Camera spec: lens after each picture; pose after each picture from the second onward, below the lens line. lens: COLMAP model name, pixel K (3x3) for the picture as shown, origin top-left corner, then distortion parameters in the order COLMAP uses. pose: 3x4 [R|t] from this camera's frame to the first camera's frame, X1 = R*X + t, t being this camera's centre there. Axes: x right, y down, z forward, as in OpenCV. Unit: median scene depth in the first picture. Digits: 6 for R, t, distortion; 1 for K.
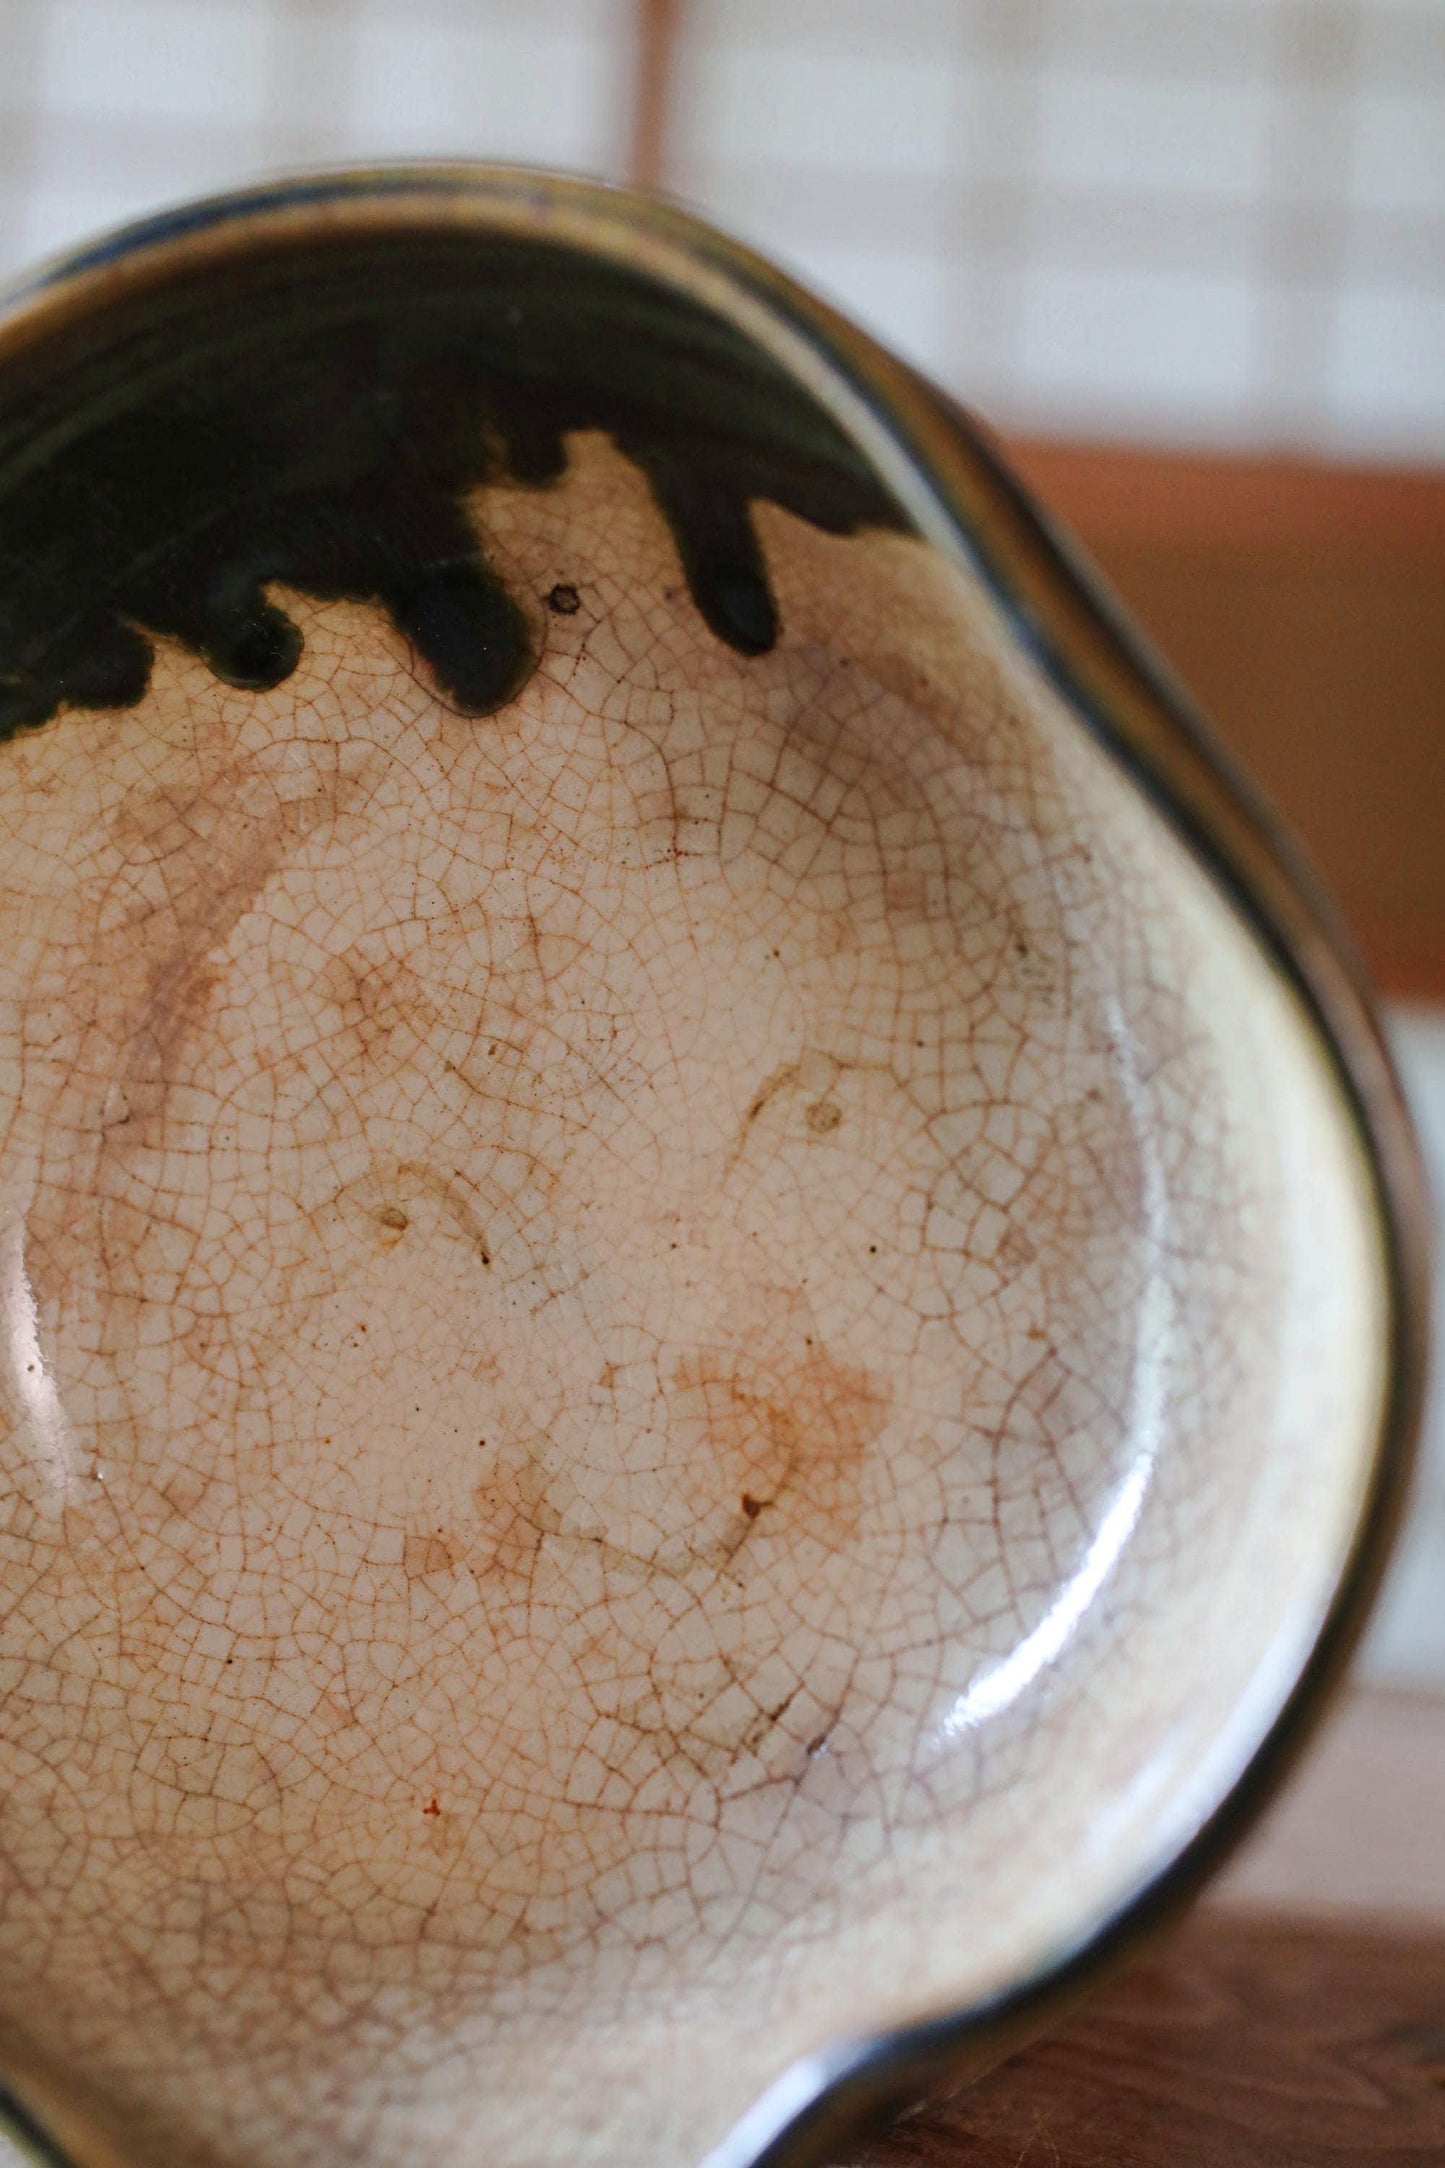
lens RADIAL K [[3428.4, 0, 722.5], [0, 3428.4, 1084.0], [0, 0, 1]] dist [-0.038738, 0.221416]
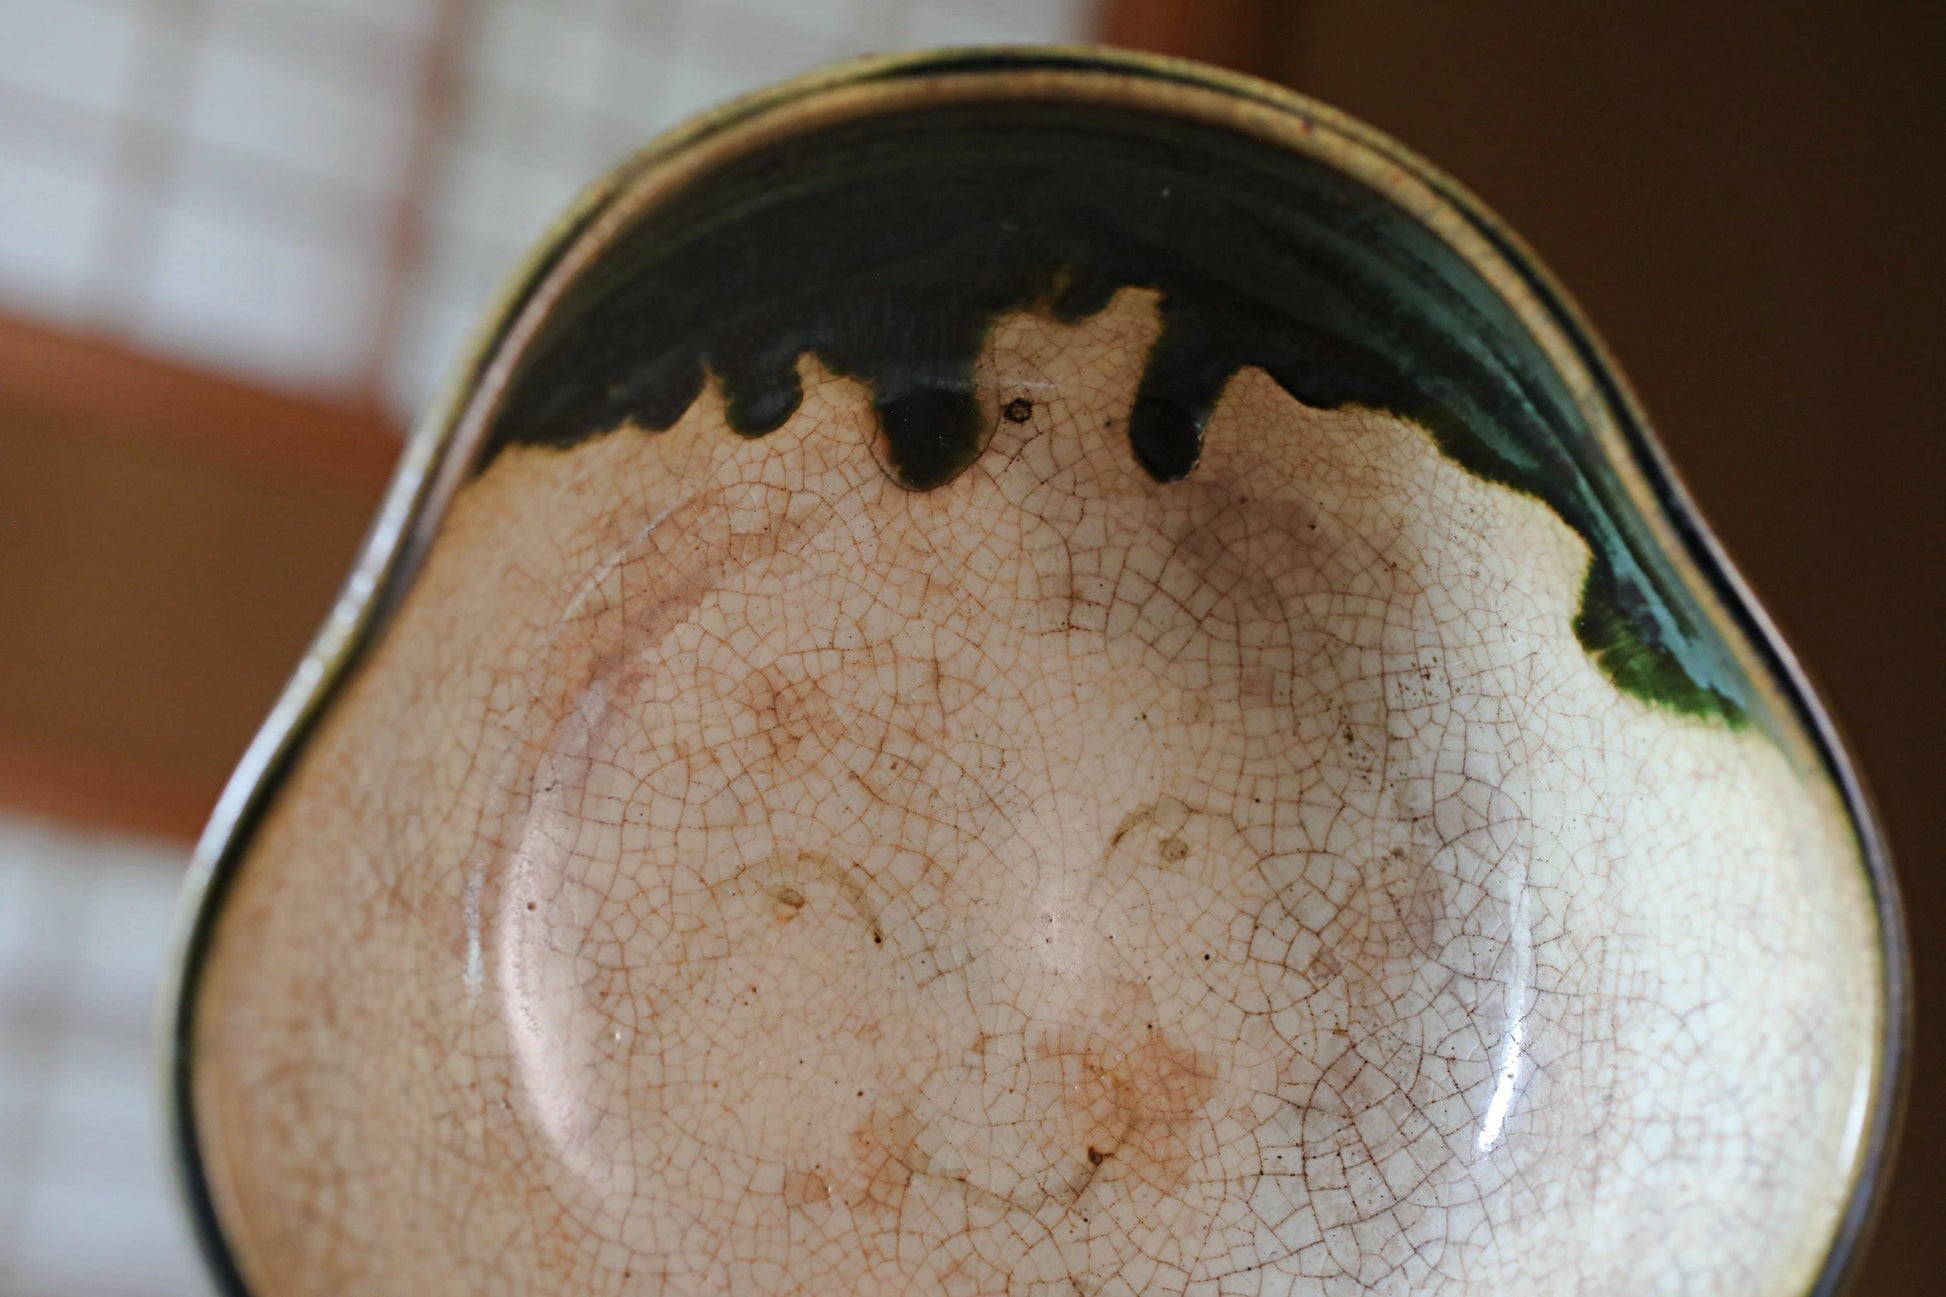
lens RADIAL K [[3077.3, 0, 973.0], [0, 3077.3, 648.5], [0, 0, 1]] dist [-0.038738, 0.221416]
pose [[0.842280, 0.142044, 0.519989, -0.620952], [-0.090796, 0.988258, -0.122889, 0.080911], [-0.531339, 0.056294, 0.845287, 0.073469]]
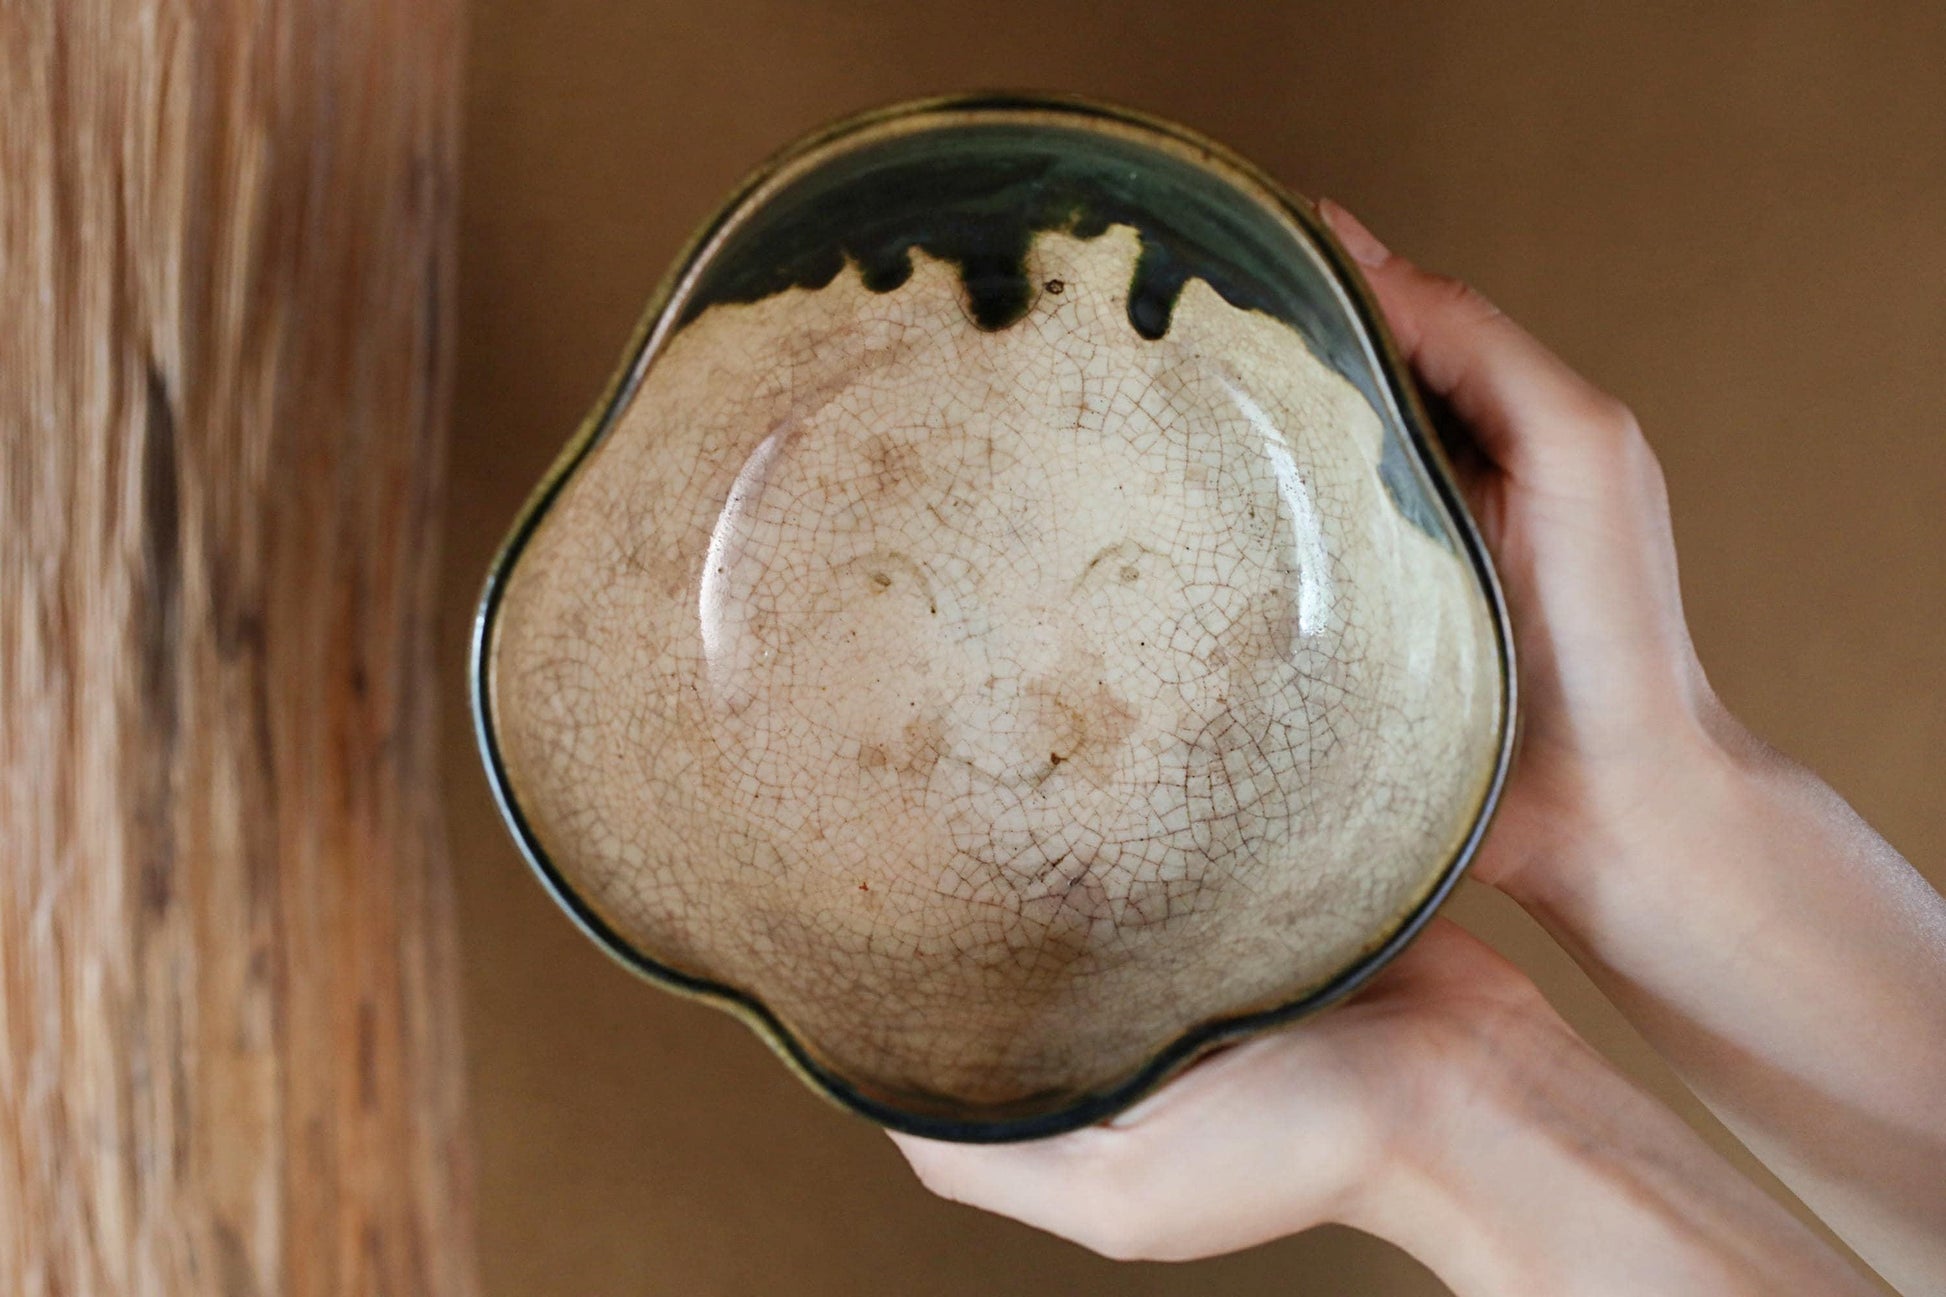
lens RADIAL K [[2929.8, 0, 973.0], [0, 2929.8, 648.5], [0, 0, 1]] dist [-0.067188, 0.023899]
pose [[0.910143, 0.152738, 0.385111, -0.686398], [-0.198210, 0.976805, 0.081027, -0.066305], [-0.363802, -0.150079, 0.919306, -0.524334]]
